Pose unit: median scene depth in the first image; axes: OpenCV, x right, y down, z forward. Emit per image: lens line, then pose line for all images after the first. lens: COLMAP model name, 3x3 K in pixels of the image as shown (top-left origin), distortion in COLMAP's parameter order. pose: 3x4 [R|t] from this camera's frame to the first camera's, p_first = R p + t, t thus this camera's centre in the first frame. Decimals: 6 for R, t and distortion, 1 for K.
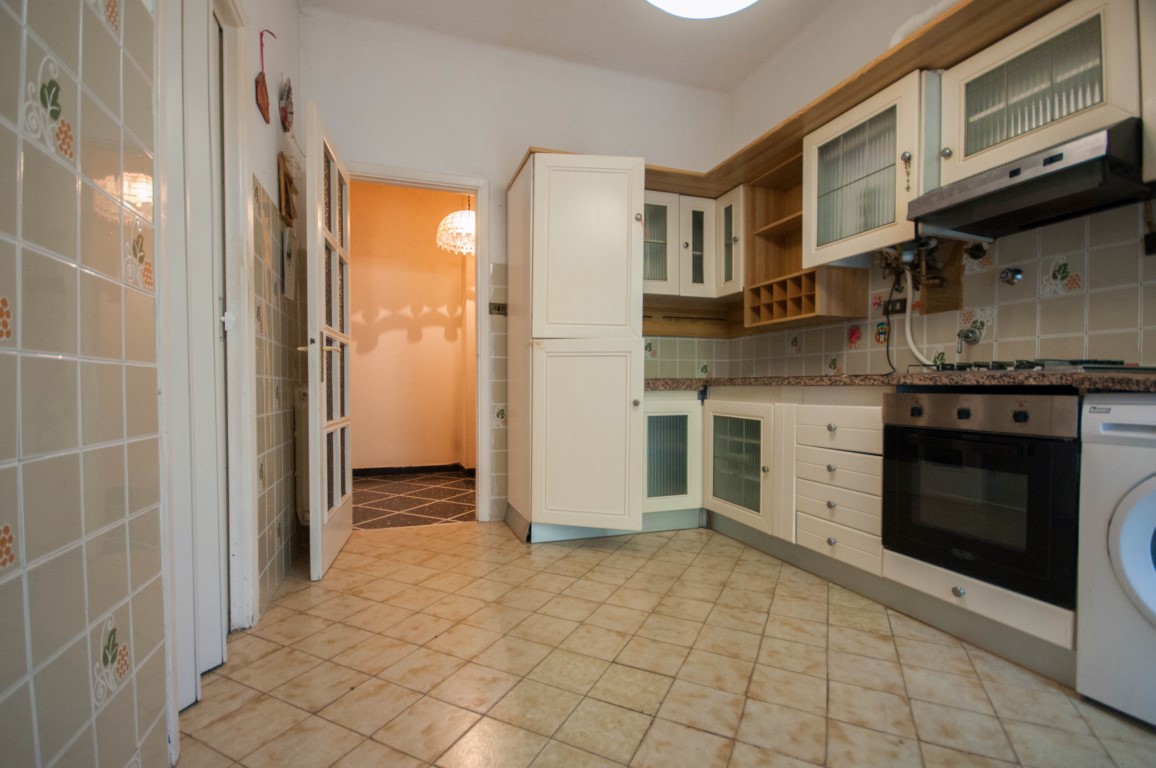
lens RADIAL K [[510.2, 0, 564.0], [0, 510.2, 397.1], [0, 0, 1]] dist [0.002206, -0.000597]
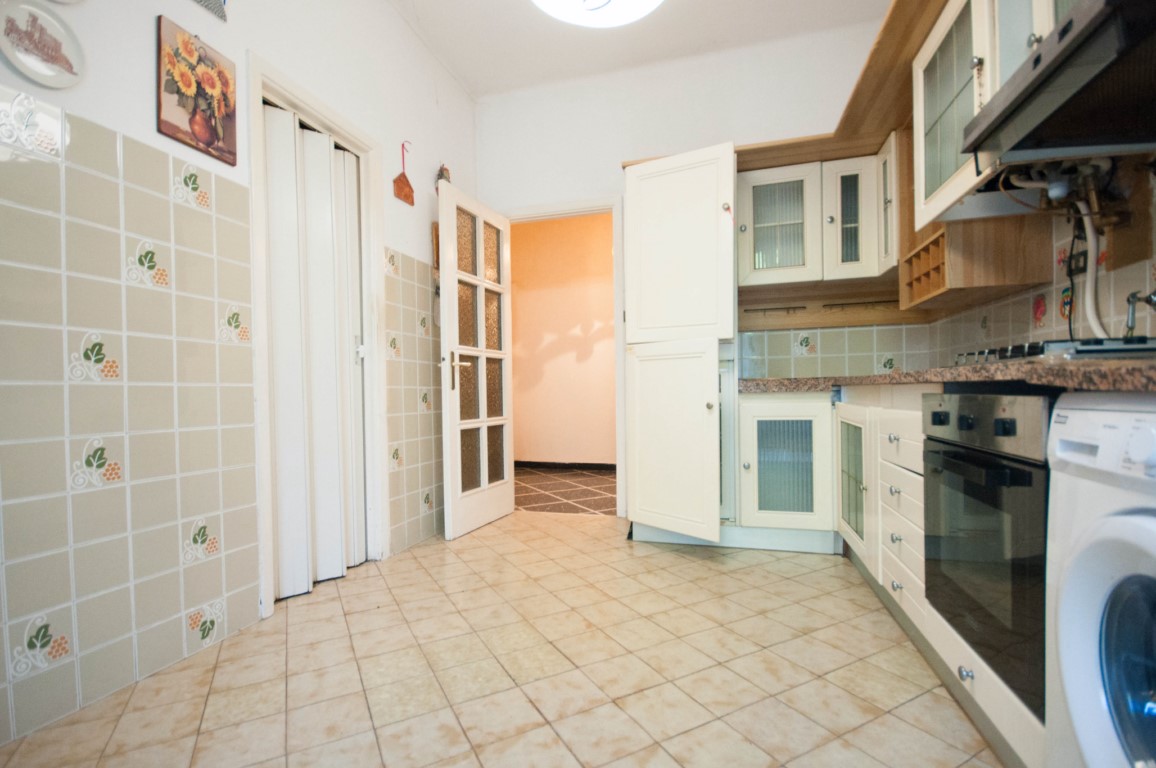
lens RADIAL K [[516.1, 0, 573.0], [0, 516.1, 399.1], [0, 0, 1]] dist [0.001261, -0.000497]
pose [[0.826948, -0.006679, -0.562239, 0.548435], [0.006356, 0.999977, -0.002531, -0.001103], [0.562243, -0.001480, 0.826971, 0.077085]]
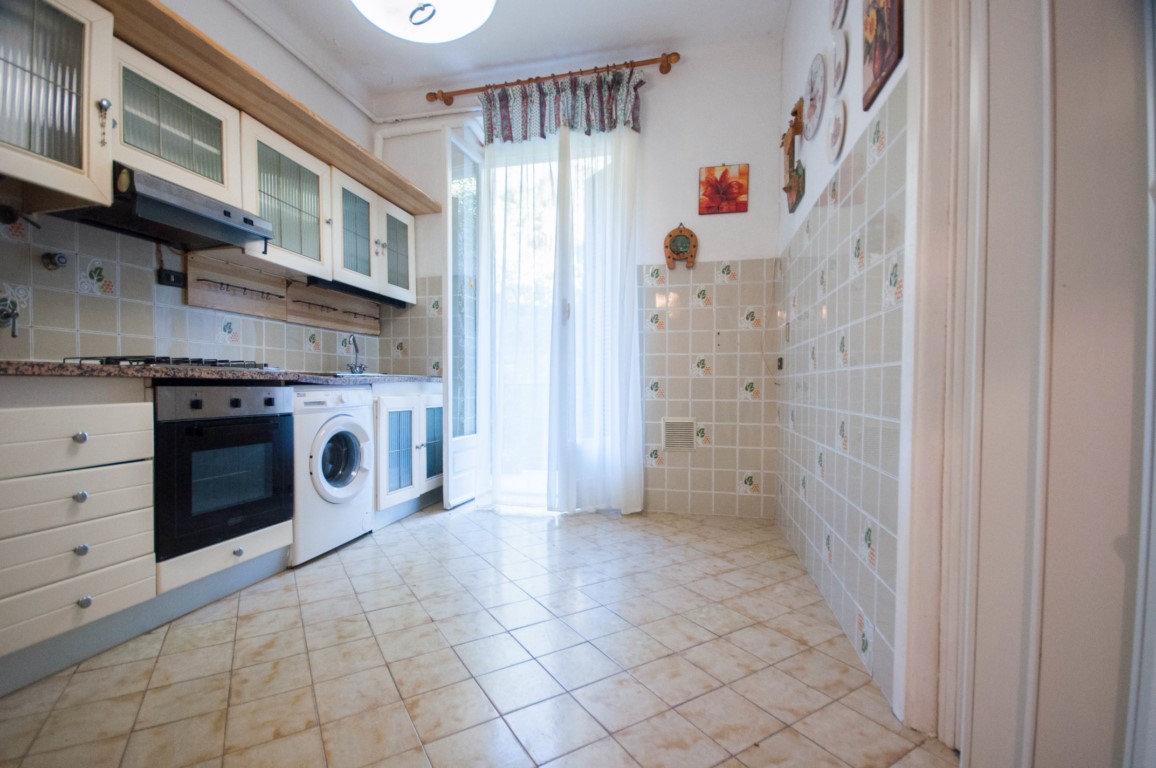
lens RADIAL K [[510.2, 0, 564.0], [0, 510.2, 397.1], [0, 0, 1]] dist [0.002206, -0.000597]
pose [[-0.847163, -0.014679, 0.531131, -0.378773], [0.007413, 0.999194, 0.039439, -0.017055], [-0.531282, 0.037348, -0.846371, 1.199665]]
